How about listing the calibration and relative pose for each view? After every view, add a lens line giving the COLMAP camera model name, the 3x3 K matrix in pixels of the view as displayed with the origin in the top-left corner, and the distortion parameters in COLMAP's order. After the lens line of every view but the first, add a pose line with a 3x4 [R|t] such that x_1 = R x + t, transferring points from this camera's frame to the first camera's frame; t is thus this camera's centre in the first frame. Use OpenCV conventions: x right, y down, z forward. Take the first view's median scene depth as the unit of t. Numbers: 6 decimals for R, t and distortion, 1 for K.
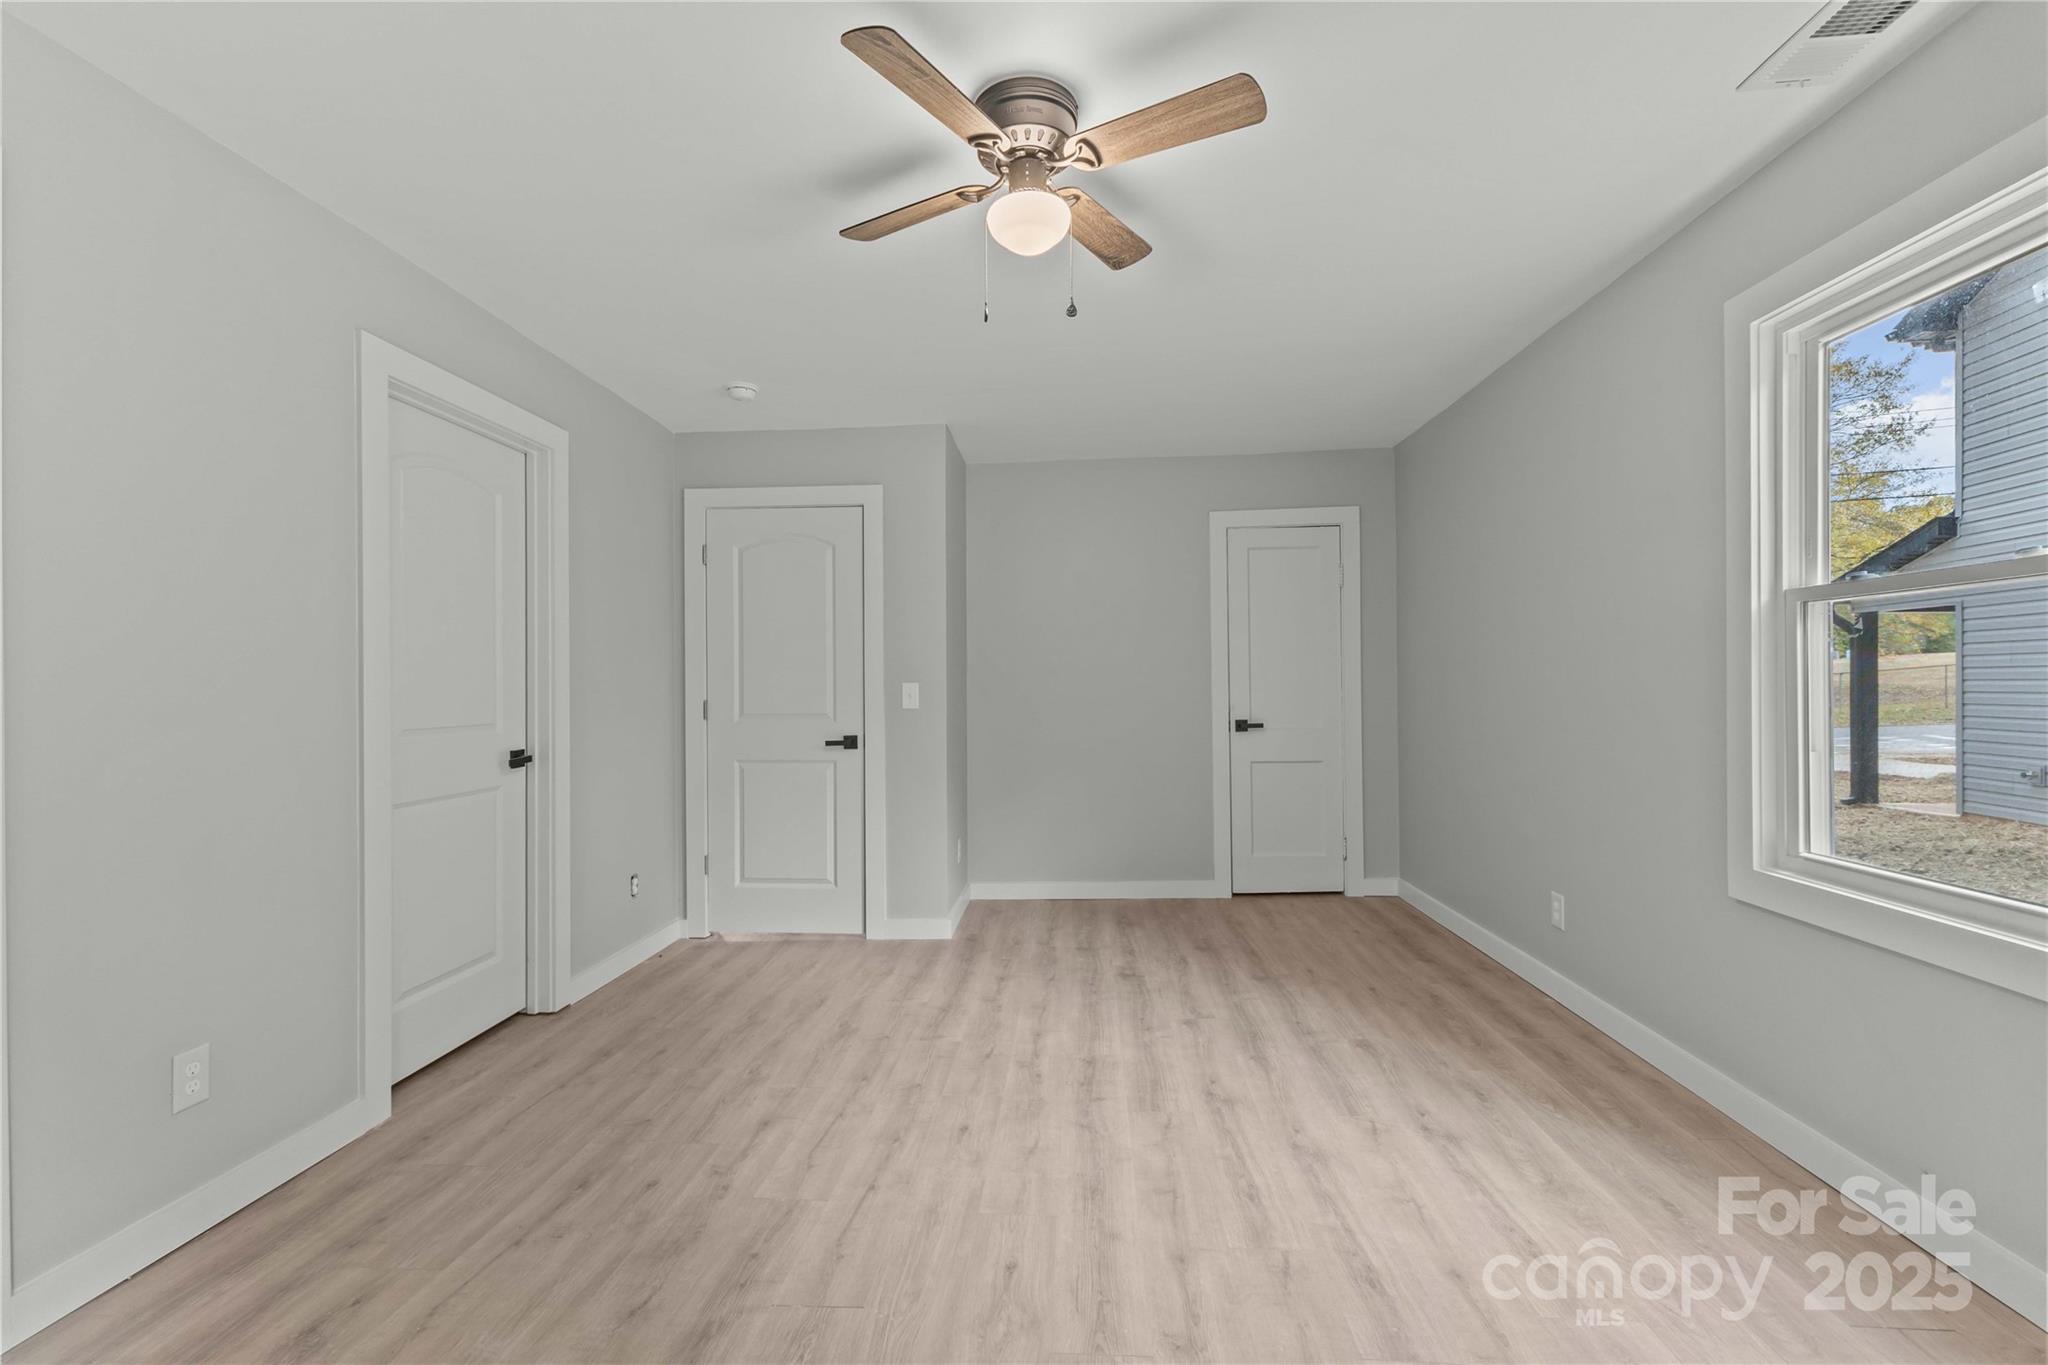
lens RADIAL K [[883.2, 0, 1028.8], [0, 883.2, 682.5], [0, 0, 1]] dist [0.010626, 0.001149]
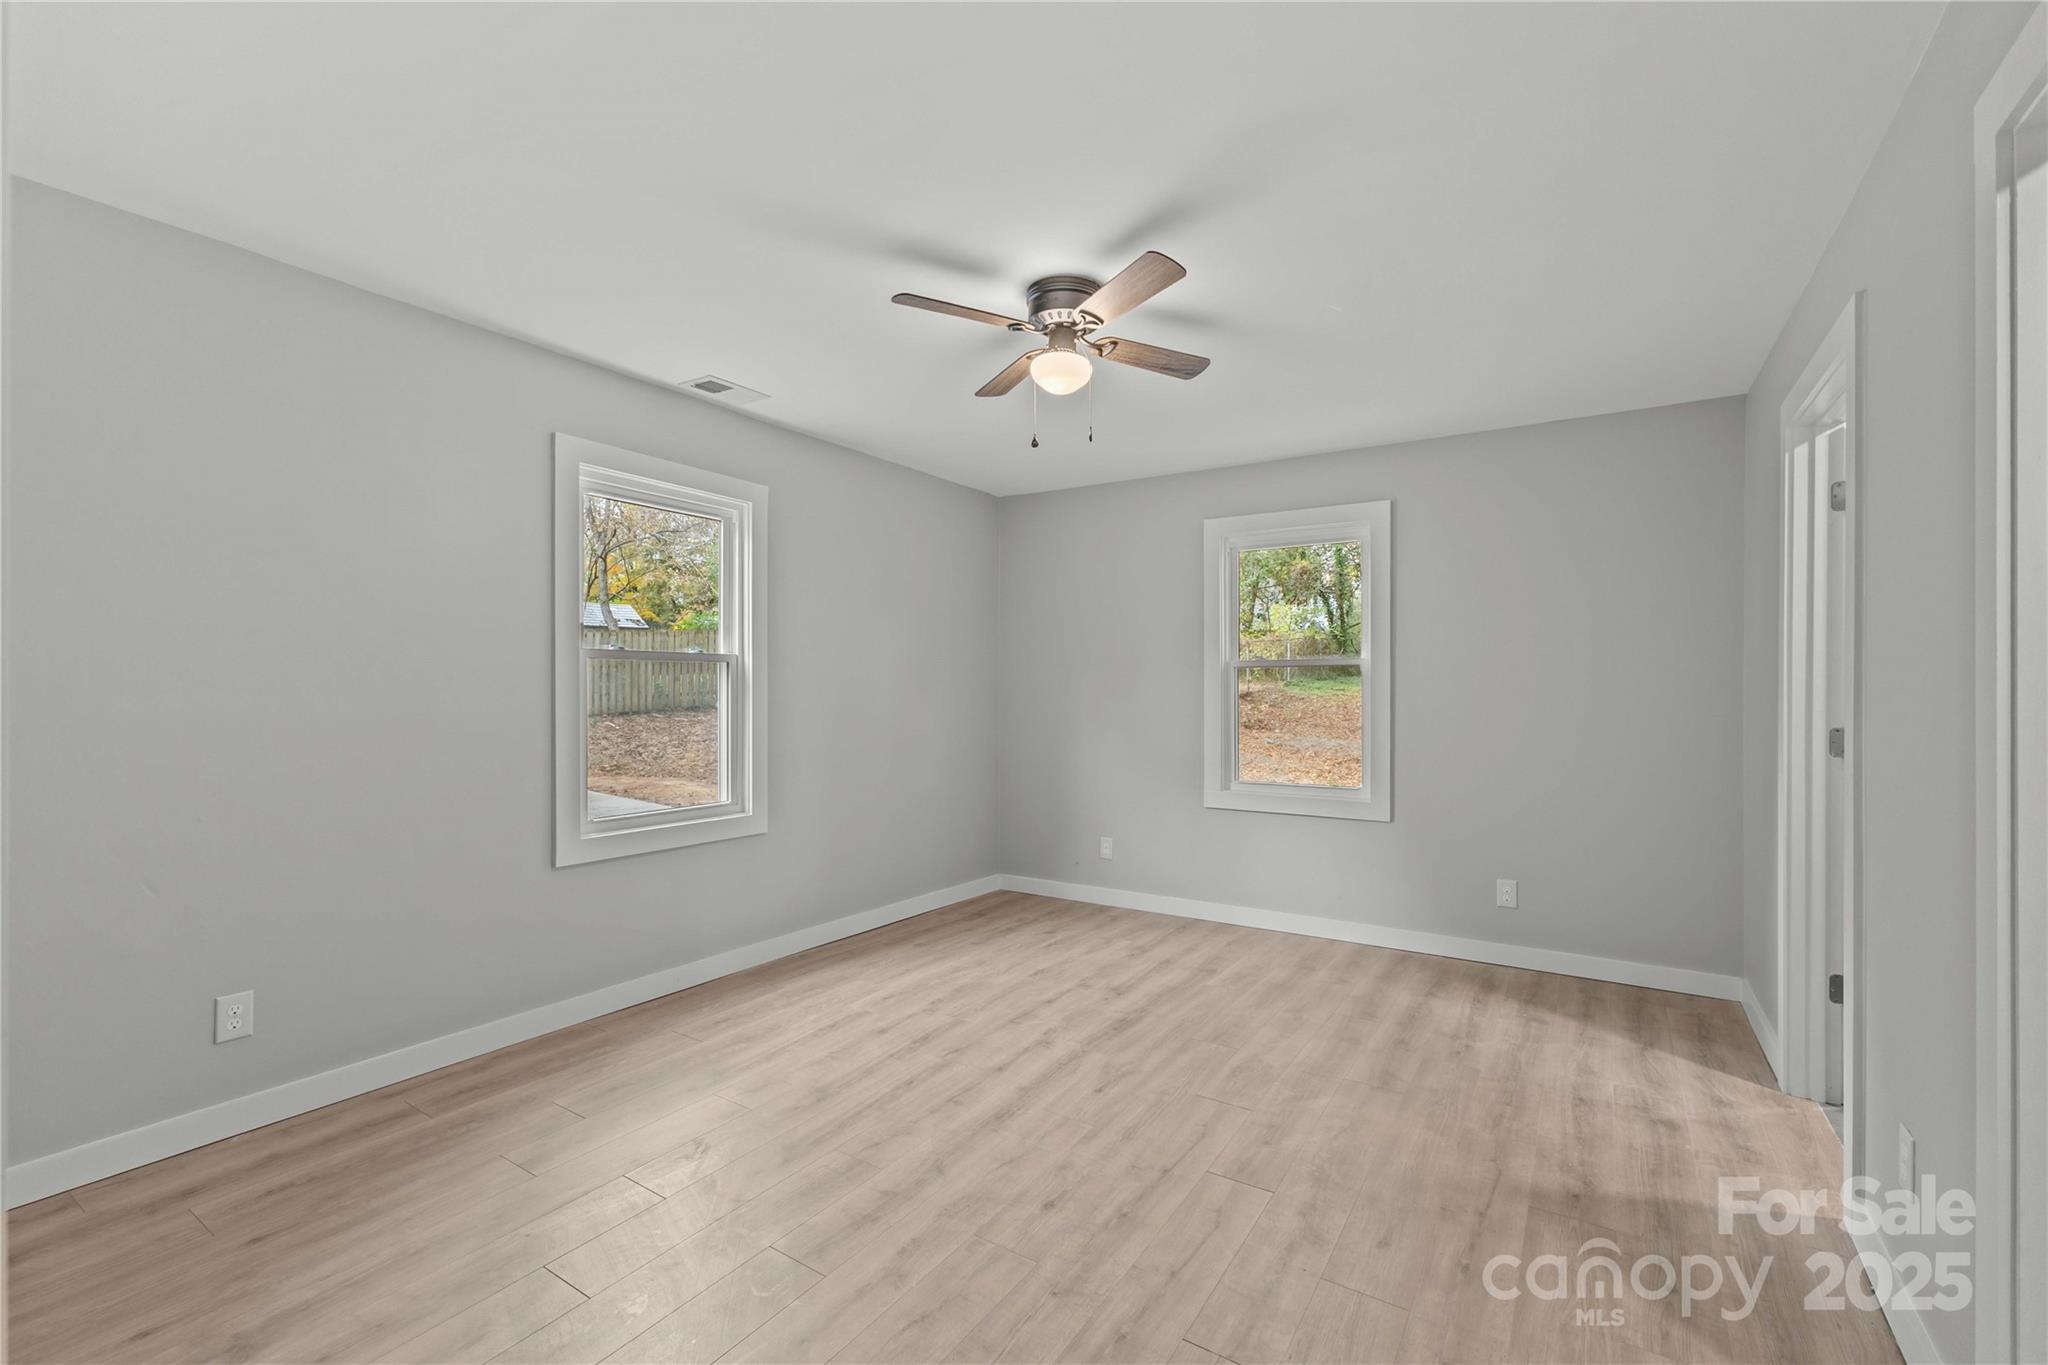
lens RADIAL K [[883.2, 0, 1027.6], [0, 883.2, 689.5], [0, 0, 1]] dist [0.010626, 0.001149]
pose [[-0.872300, 0.006221, 0.488932, -0.401543], [0.003513, 0.999973, -0.006457, -0.016880], [-0.488959, -0.003915, -0.872298, 1.443131]]
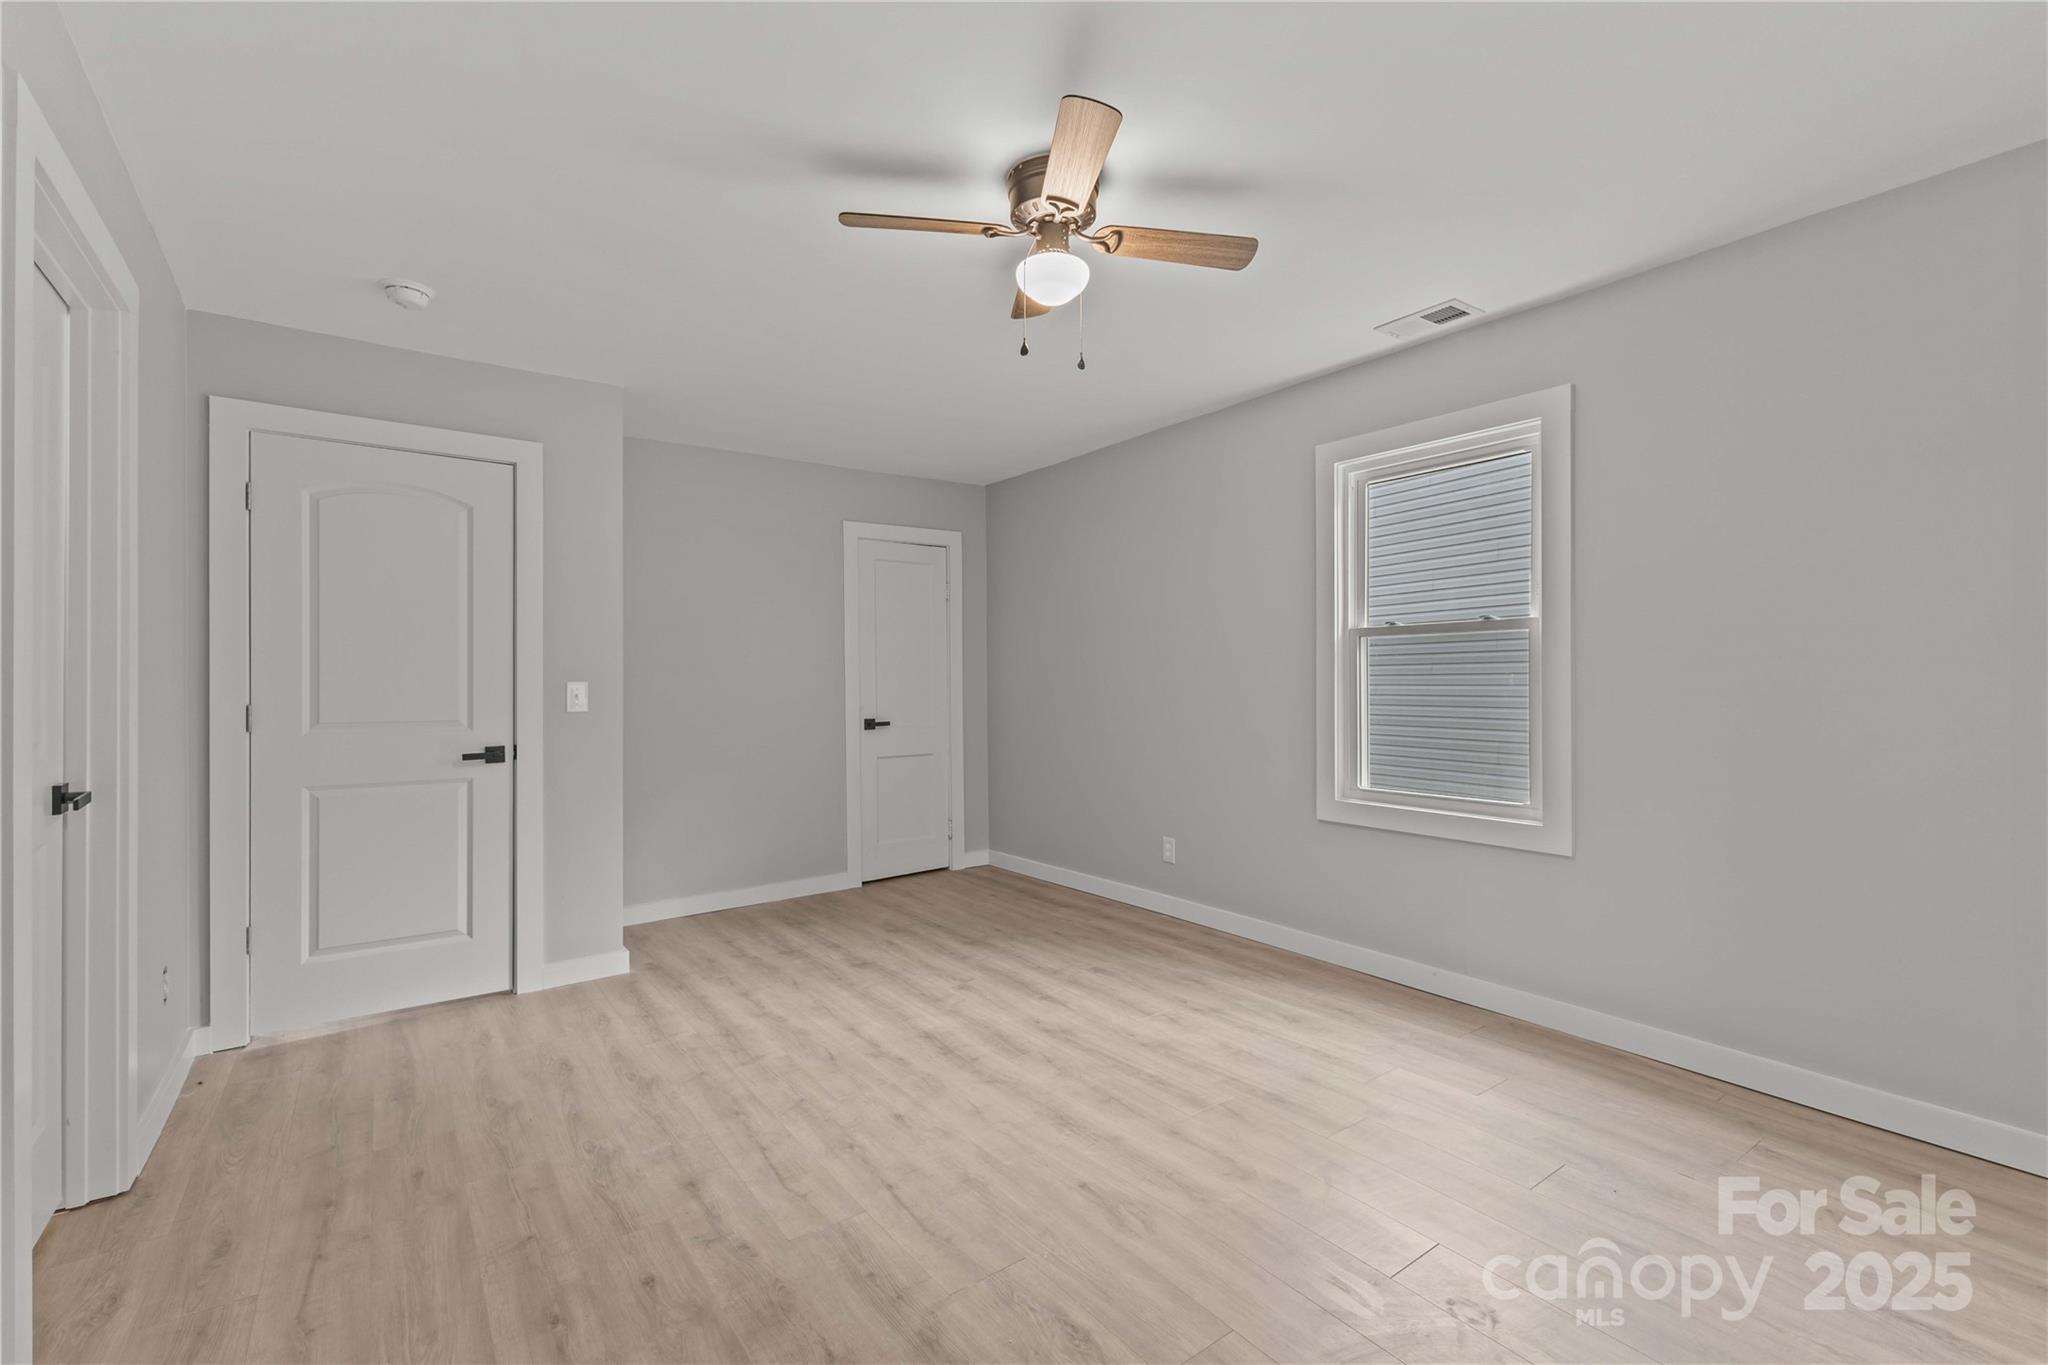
lens RADIAL K [[883.2, 0, 1025.1], [0, 883.2, 682.2], [0, 0, 1]] dist [0.010626, 0.001149]
pose [[0.766955, 0.007087, 0.641661, -0.495461], [-0.004566, 0.999974, -0.005587, 0.005471], [-0.641684, 0.001355, 0.766968, 0.096299]]
